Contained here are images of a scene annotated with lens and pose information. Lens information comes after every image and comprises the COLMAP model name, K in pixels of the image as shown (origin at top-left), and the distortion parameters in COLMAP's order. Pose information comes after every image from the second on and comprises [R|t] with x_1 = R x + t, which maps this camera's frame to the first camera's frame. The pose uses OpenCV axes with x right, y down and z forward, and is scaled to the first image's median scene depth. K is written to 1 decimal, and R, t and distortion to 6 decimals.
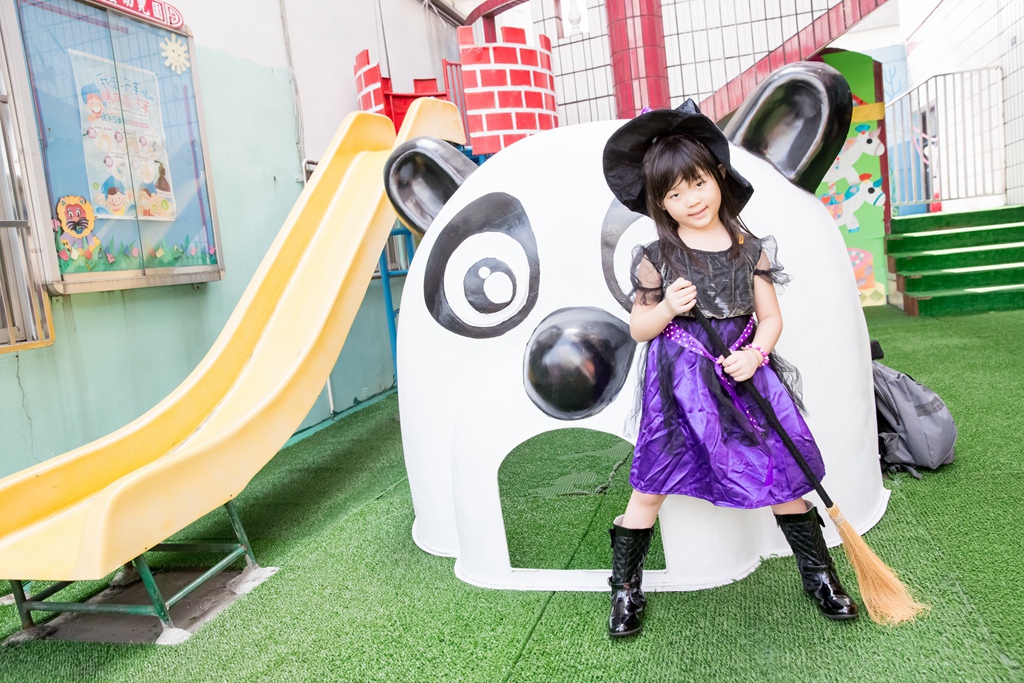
lens RADIAL K [[789.3, 0, 510.3], [0, 789.3, 332.5], [0, 0, 1]] dist [-0.078229, 0.093742]
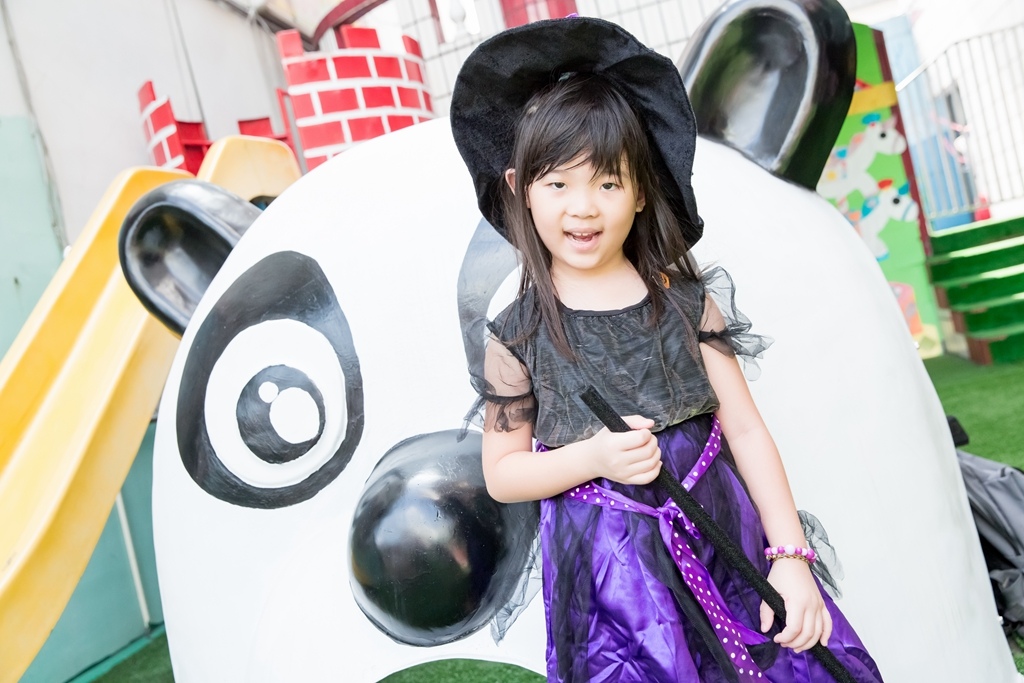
lens RADIAL K [[1016.8, 0, 510.8], [0, 1016.8, 339.2], [0, 0, 1]] dist [-0.007154, 0.109204]
pose [[0.990629, -0.122419, 0.060561, 0.071589], [0.128067, 0.986672, -0.100389, -0.012288], [-0.047464, 0.107204, 0.993103, 0.183411]]
